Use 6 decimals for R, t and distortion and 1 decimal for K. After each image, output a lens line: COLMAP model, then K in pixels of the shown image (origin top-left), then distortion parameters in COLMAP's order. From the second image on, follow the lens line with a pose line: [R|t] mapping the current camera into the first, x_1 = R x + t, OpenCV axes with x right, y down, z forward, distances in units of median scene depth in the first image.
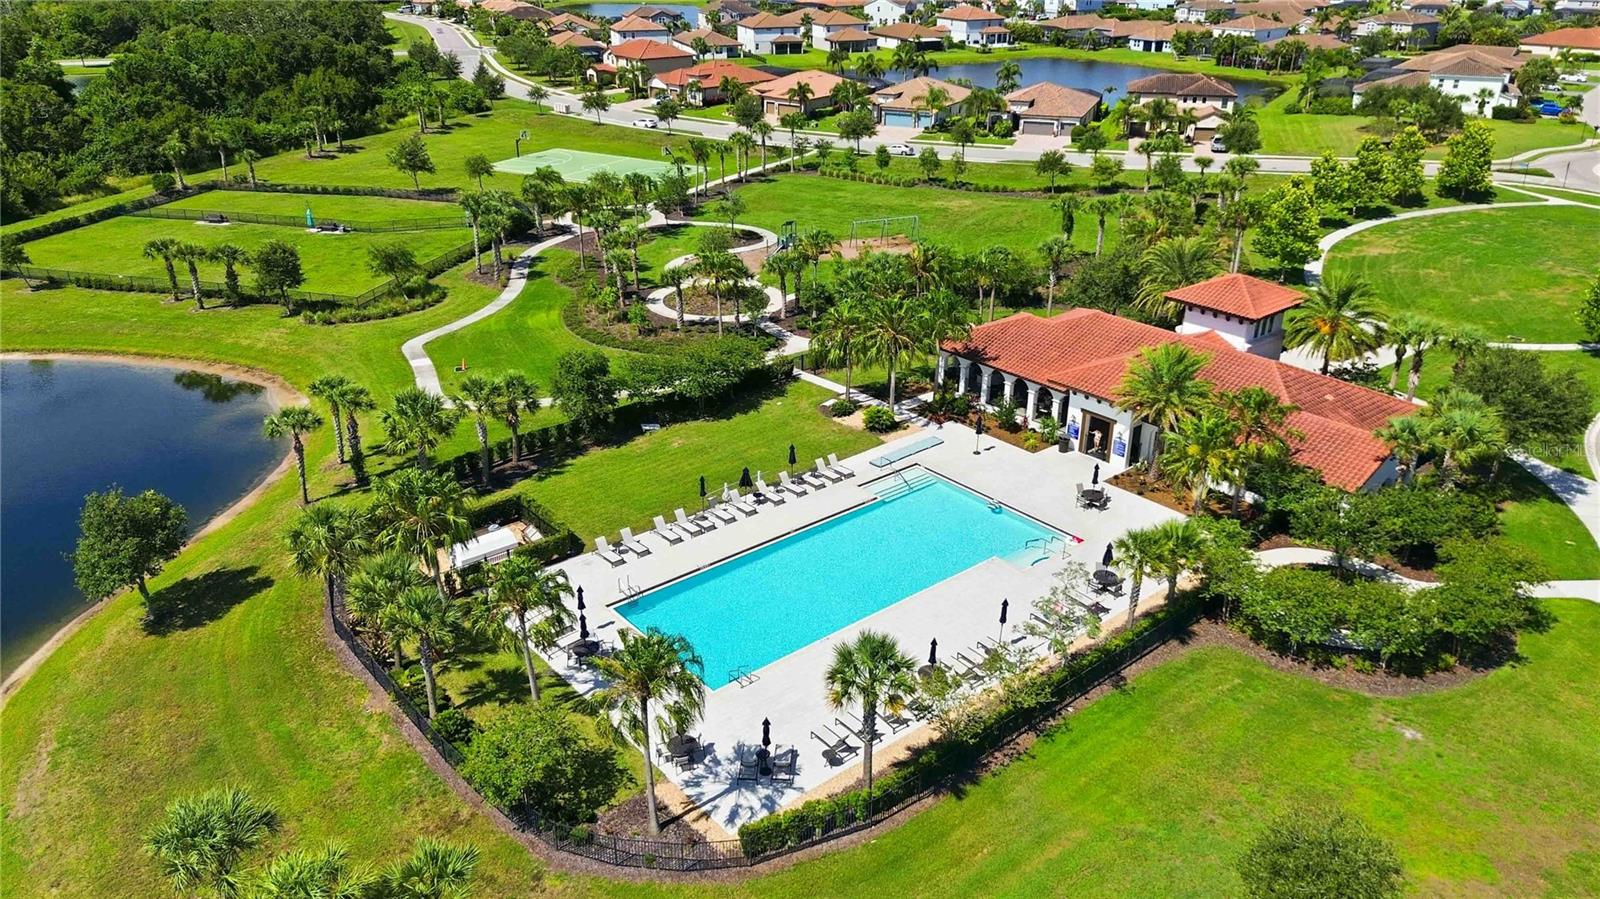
lens RADIAL K [[1138.5, 0, 800.0], [0, 1138.5, 449.5], [0, 0, 1]] dist [0.055398, -0.043108]
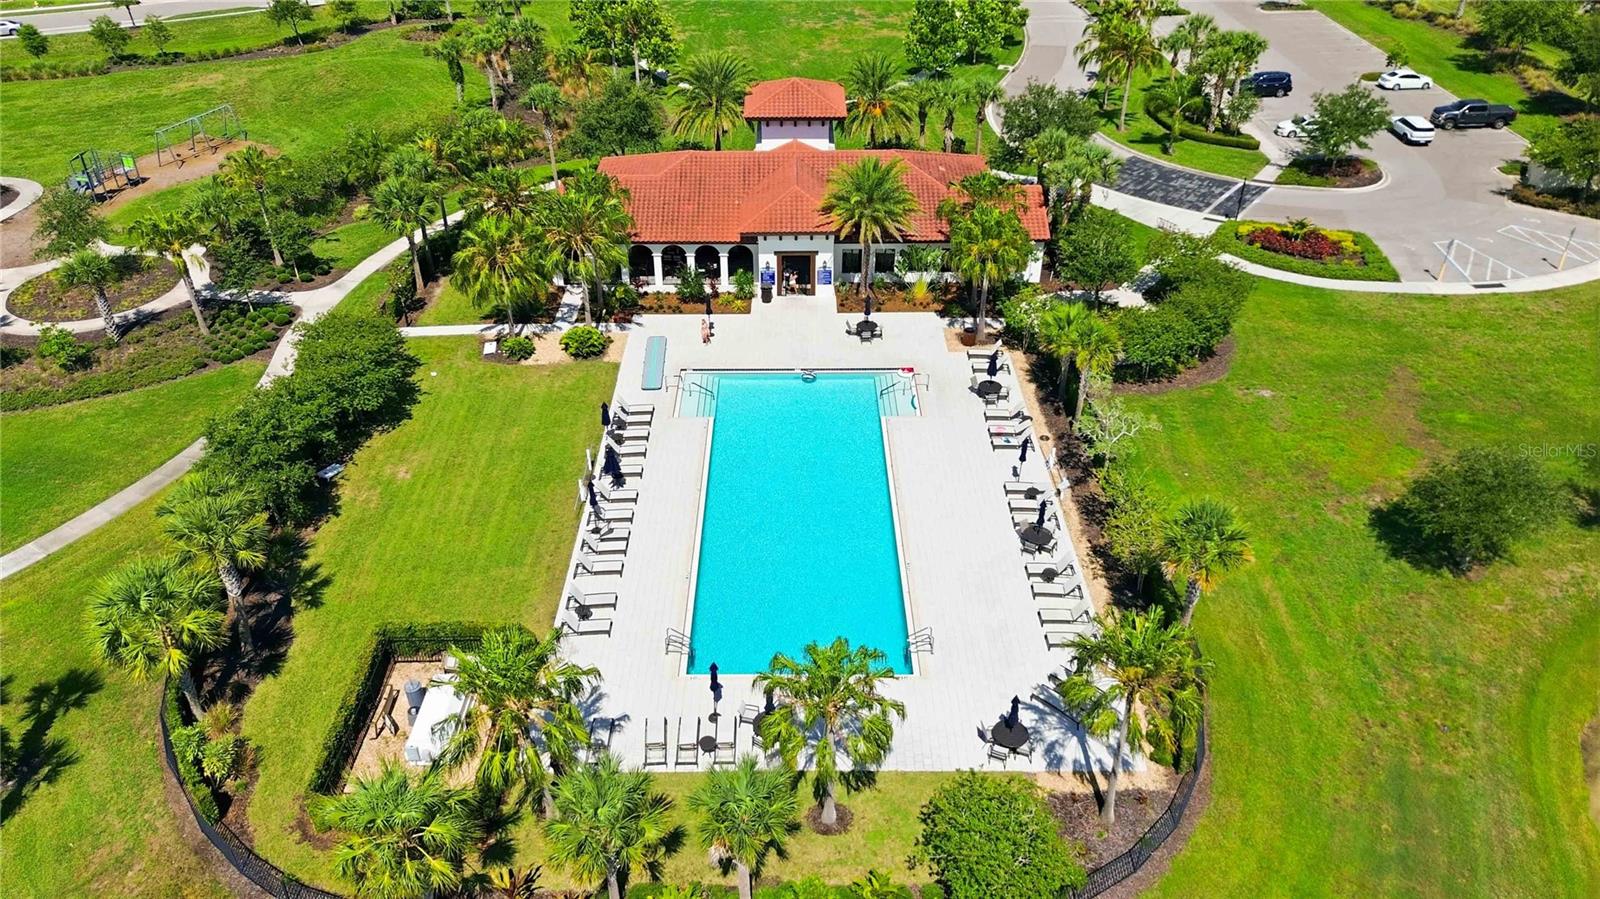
lens RADIAL K [[1138.5, 0, 800.0], [0, 1138.5, 449.5], [0, 0, 1]] dist [0.055398, -0.043108]
pose [[0.634690, -0.426810, 0.644206, -0.408801], [0.325101, 0.903750, 0.278469, -0.139030], [-0.701055, 0.032690, 0.712358, 0.297393]]
